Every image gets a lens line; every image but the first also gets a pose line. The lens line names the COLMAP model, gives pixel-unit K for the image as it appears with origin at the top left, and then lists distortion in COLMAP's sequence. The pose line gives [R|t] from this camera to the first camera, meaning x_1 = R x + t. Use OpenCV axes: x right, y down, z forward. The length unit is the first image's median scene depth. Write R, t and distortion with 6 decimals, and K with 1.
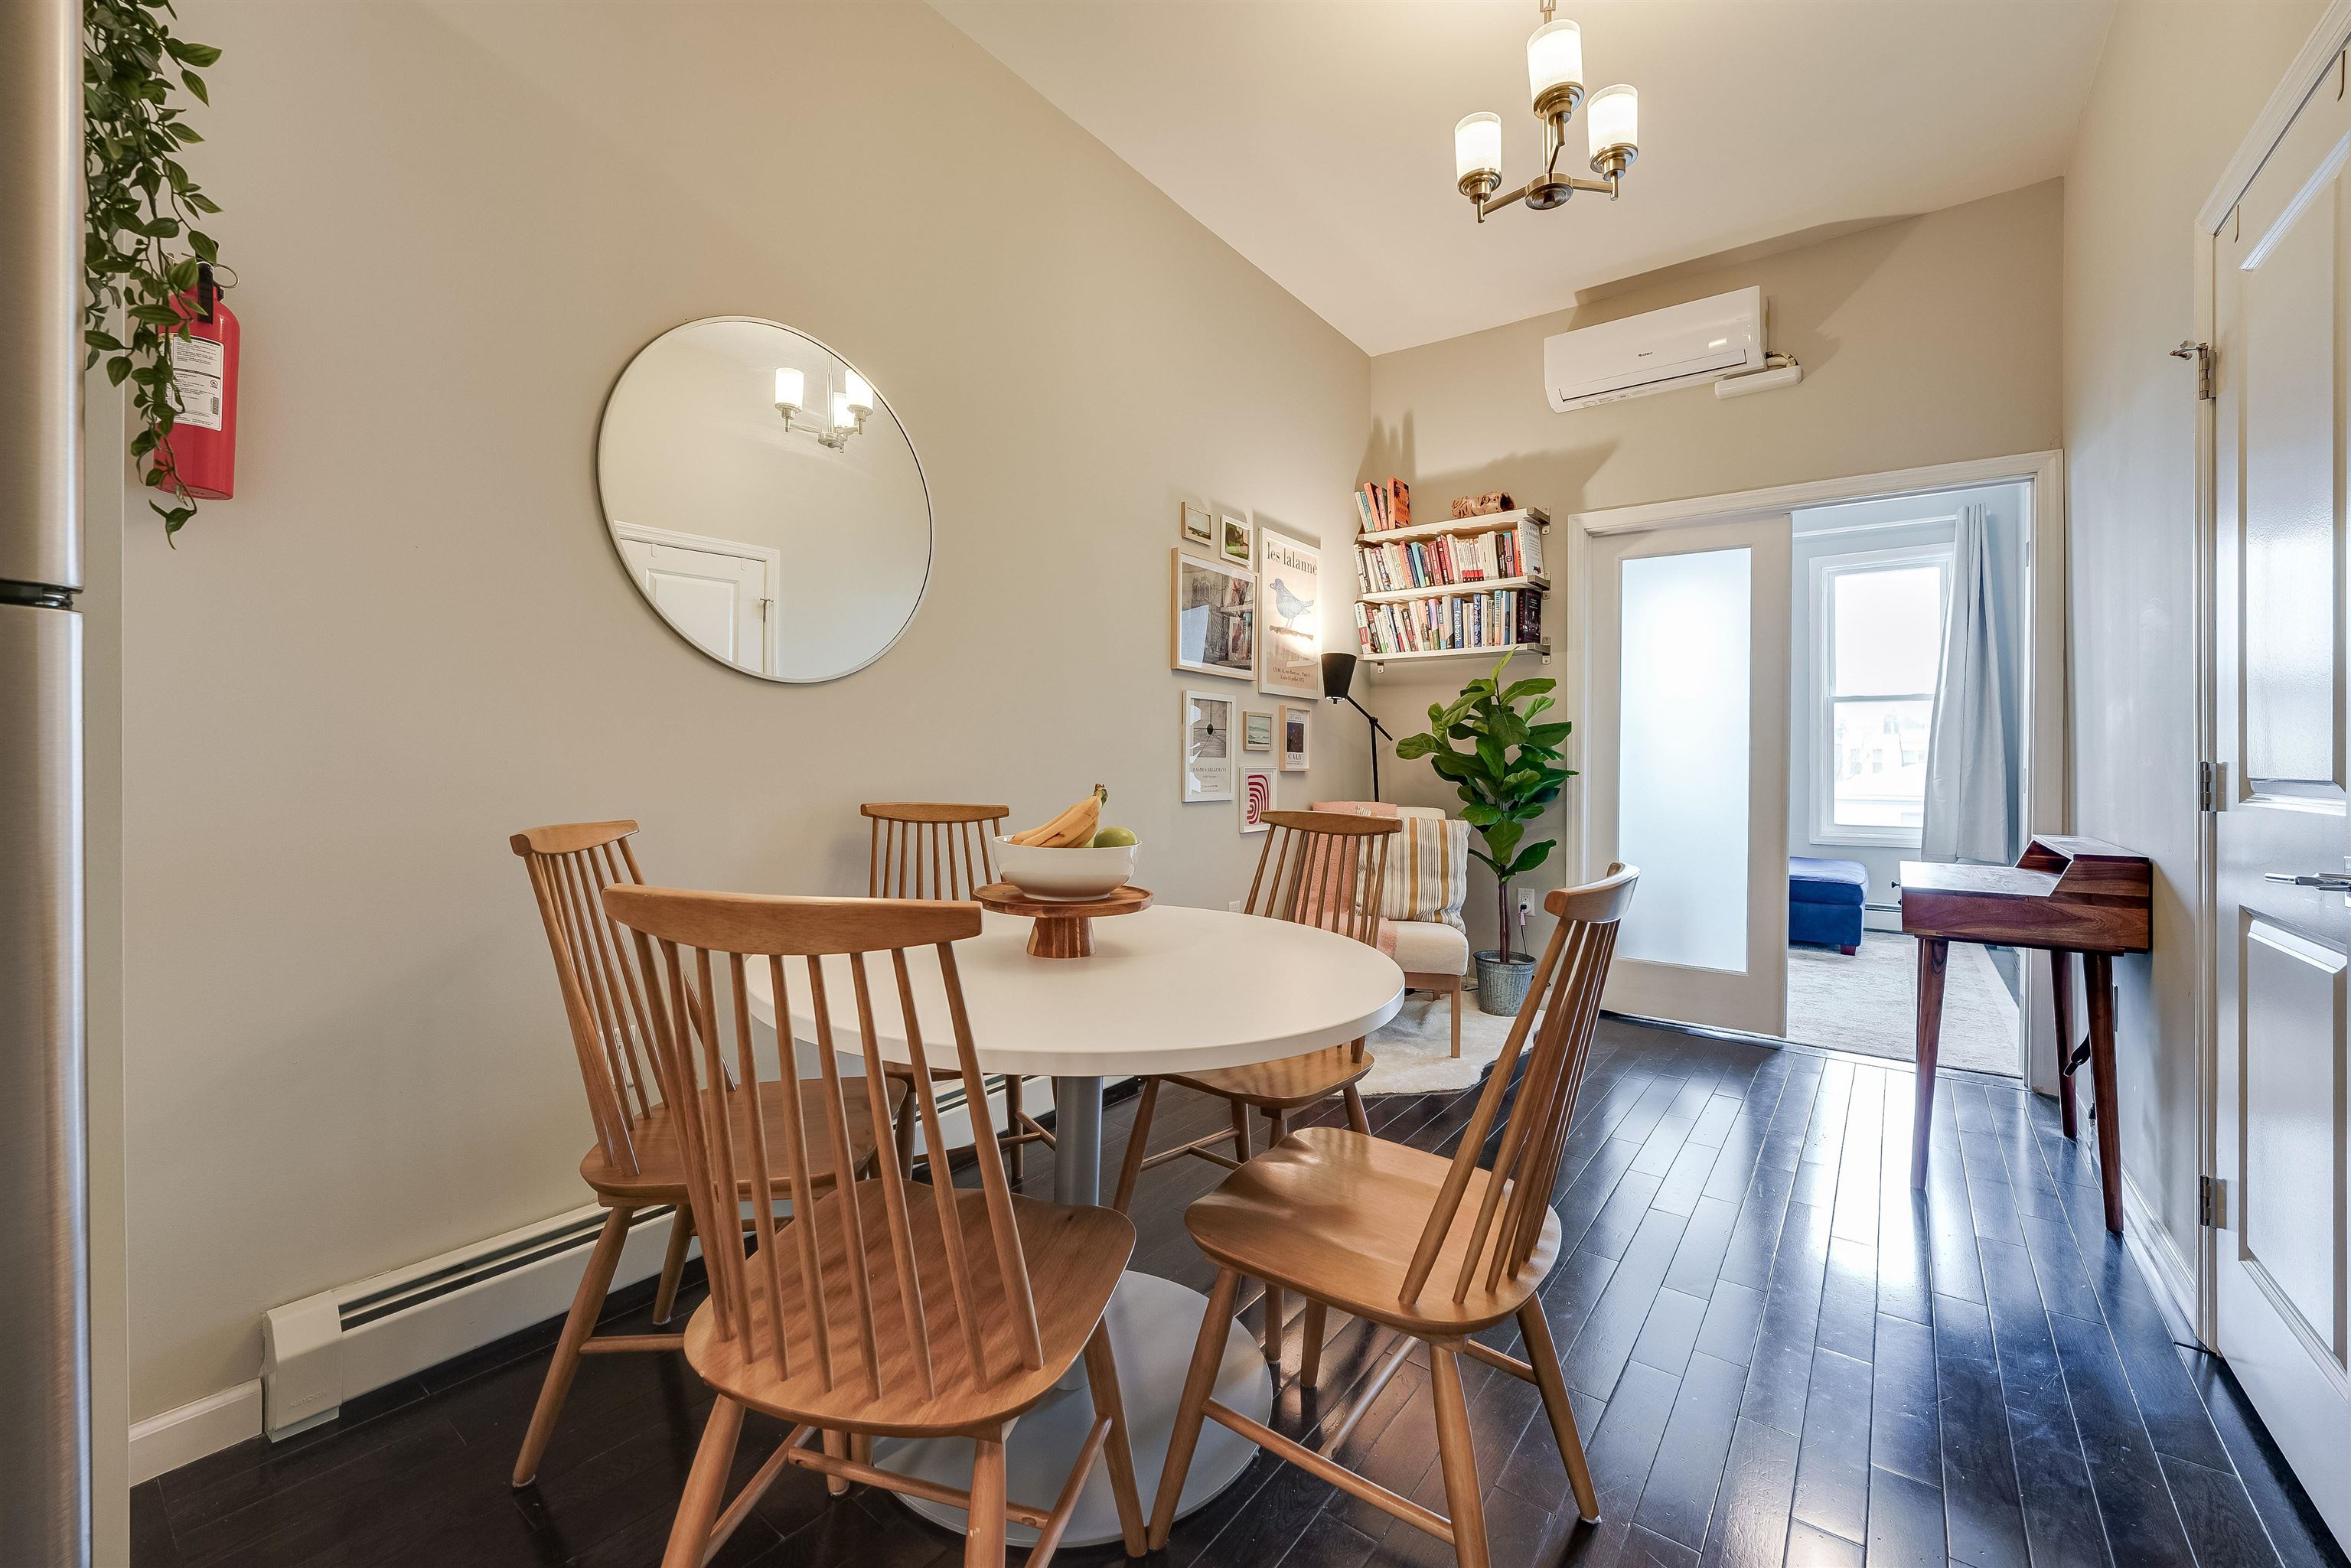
lens RADIAL K [[951.2, 0, 1177.5], [0, 951.2, 753.9], [0, 0, 1]] dist [-0.010370, -0.000019]
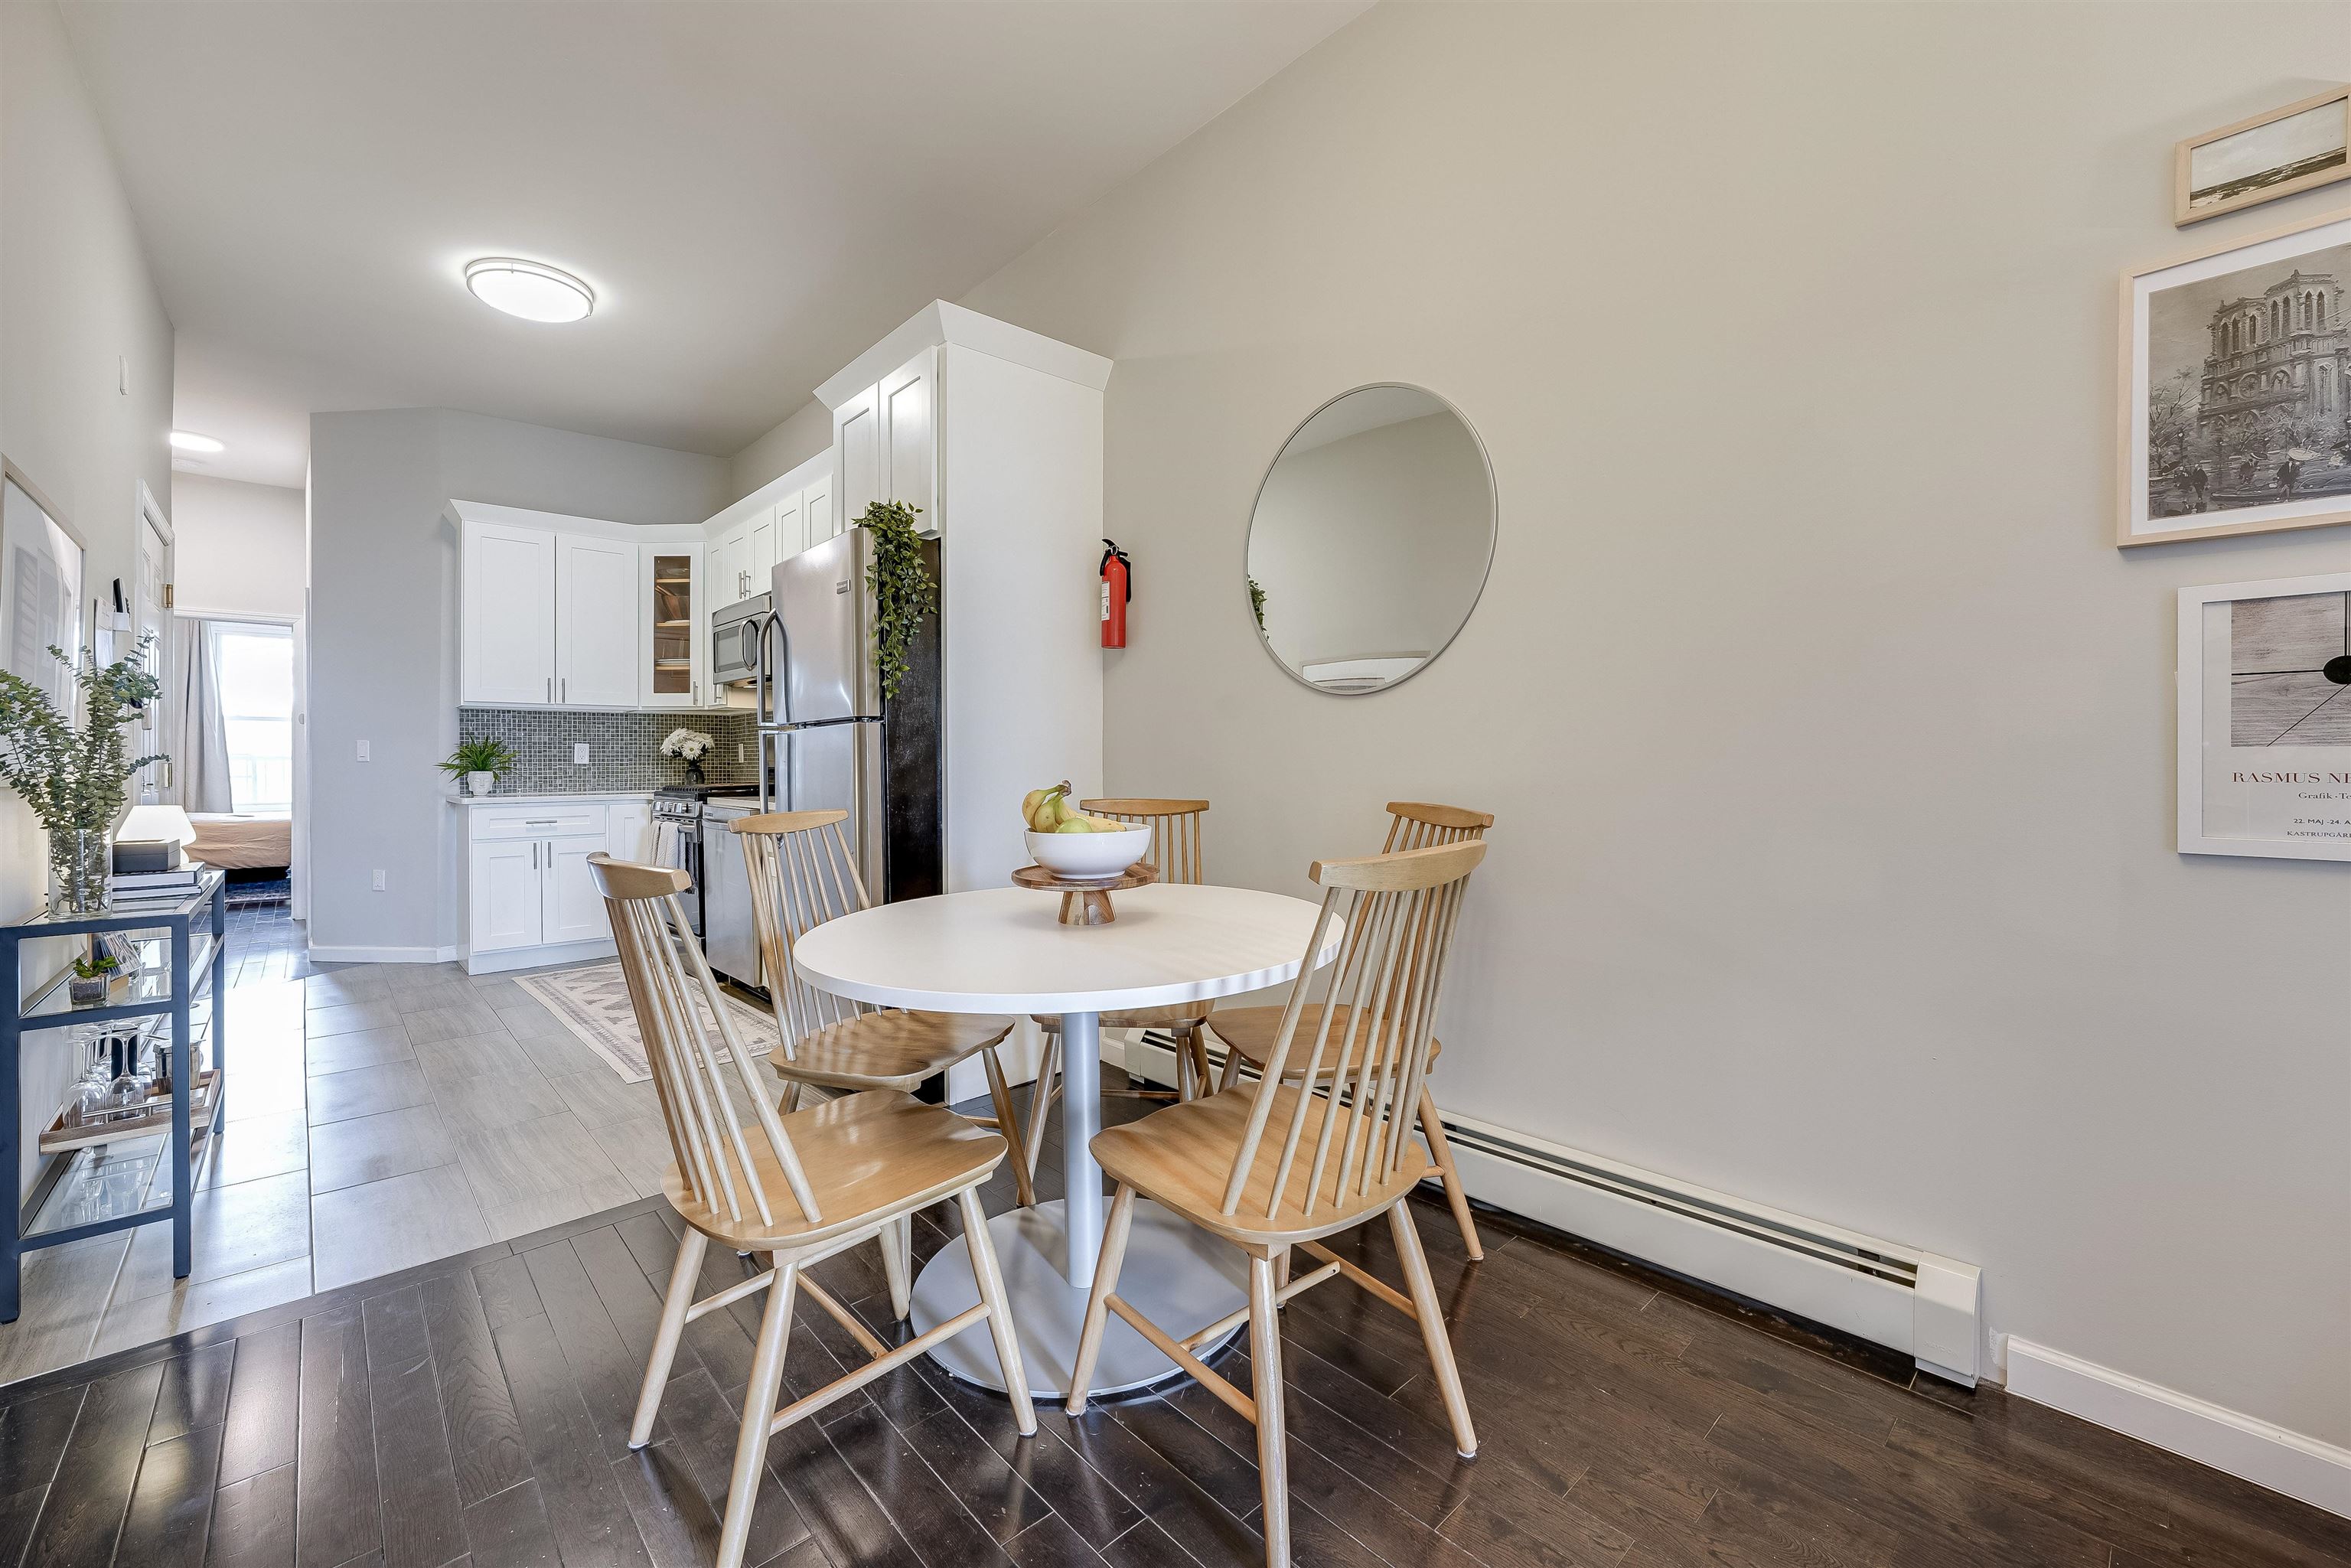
lens RADIAL K [[932.1, 0, 1175.1], [0, 932.1, 767.8], [0, 0, 1]] dist [-0.019323, 0.004751]
pose [[-0.175998, 0.000294, -0.984390, 0.404947], [0.009073, 0.999958, -0.001323, 0.007539], [0.984349, -0.009164, -0.175994, 0.526402]]
